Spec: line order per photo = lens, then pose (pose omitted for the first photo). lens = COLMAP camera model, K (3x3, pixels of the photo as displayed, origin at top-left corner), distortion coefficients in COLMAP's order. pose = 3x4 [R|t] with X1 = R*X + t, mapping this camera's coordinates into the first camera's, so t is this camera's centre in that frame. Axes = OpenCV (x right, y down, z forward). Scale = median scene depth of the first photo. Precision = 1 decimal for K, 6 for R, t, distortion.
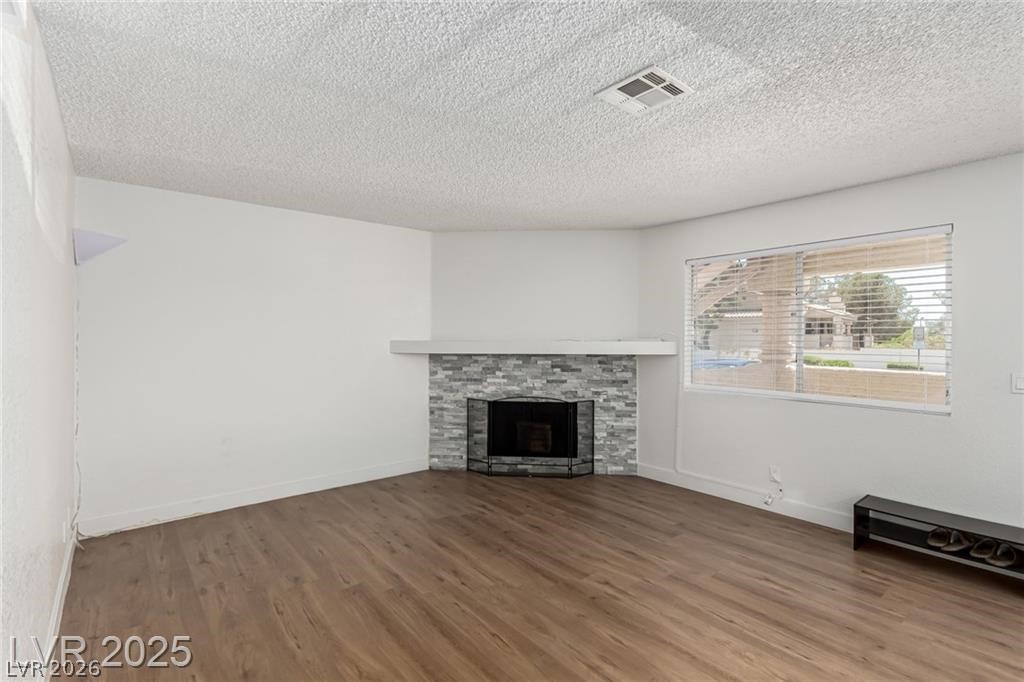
lens RADIAL K [[476.7, 0, 515.2], [0, 476.7, 339.4], [0, 0, 1]] dist [0.003532, 0.000606]
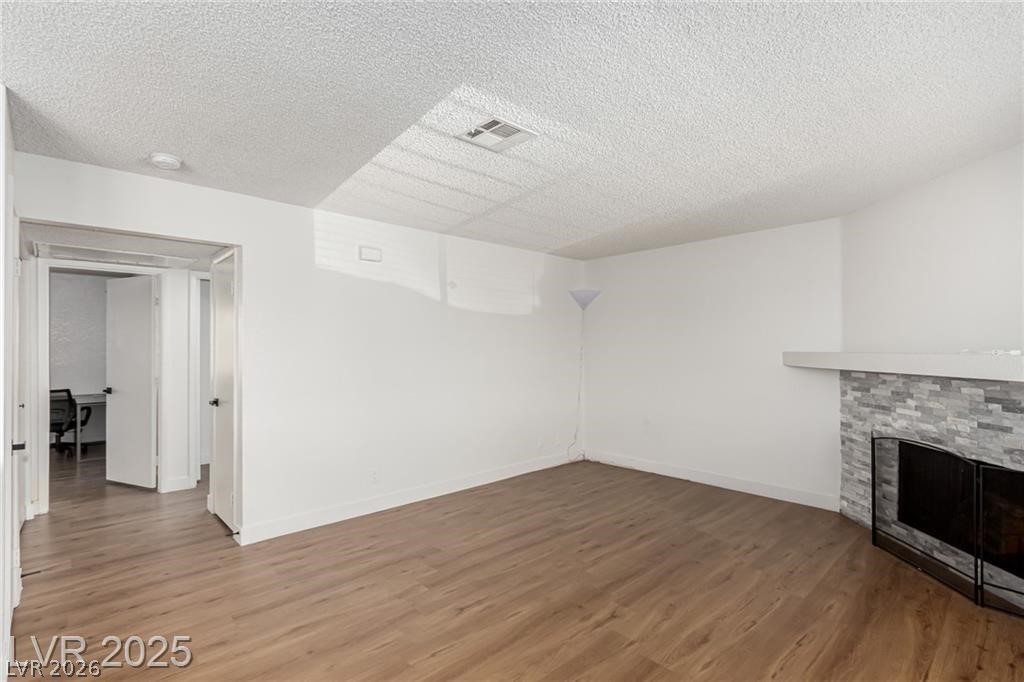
lens RADIAL K [[476.7, 0, 516.7], [0, 476.7, 345.6], [0, 0, 1]] dist [0.003532, 0.000606]
pose [[0.069071, -0.008627, -0.997574, 0.602191], [-0.002940, 0.999957, -0.008851, 0.000039], [0.997607, 0.003544, 0.069043, 0.411539]]
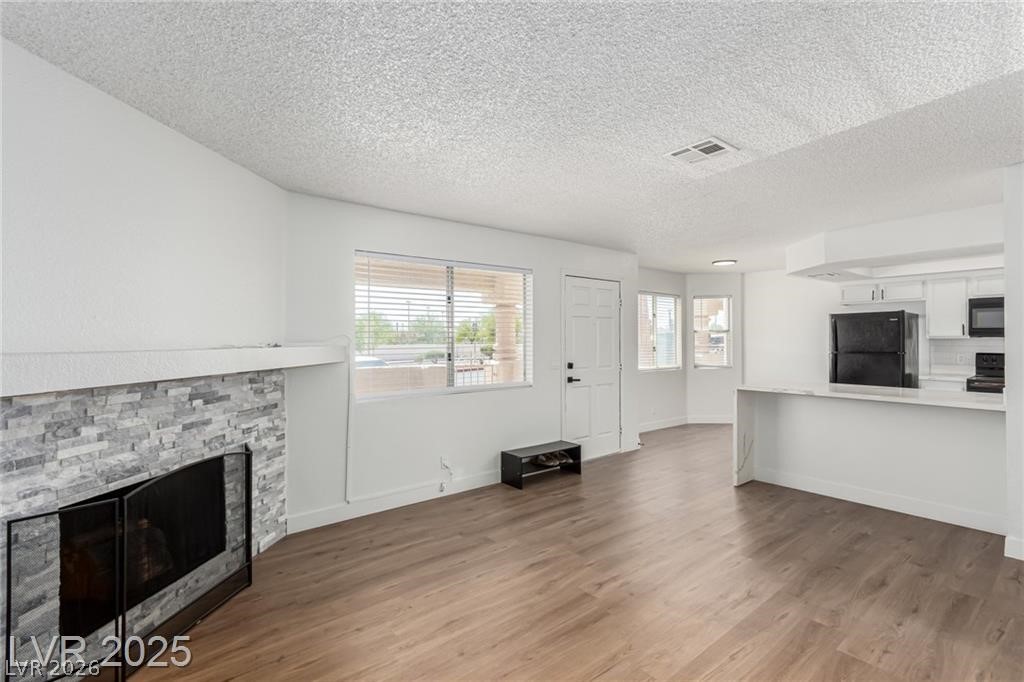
lens RADIAL K [[476.7, 0, 512.4], [0, 476.7, 337.9], [0, 0, 1]] dist [0.003532, 0.000606]
pose [[0.010324, 0.000822, 0.999946, -0.445843], [0.010790, 0.999941, -0.000934, -0.004321], [-0.999888, 0.010799, 0.010315, 0.641377]]
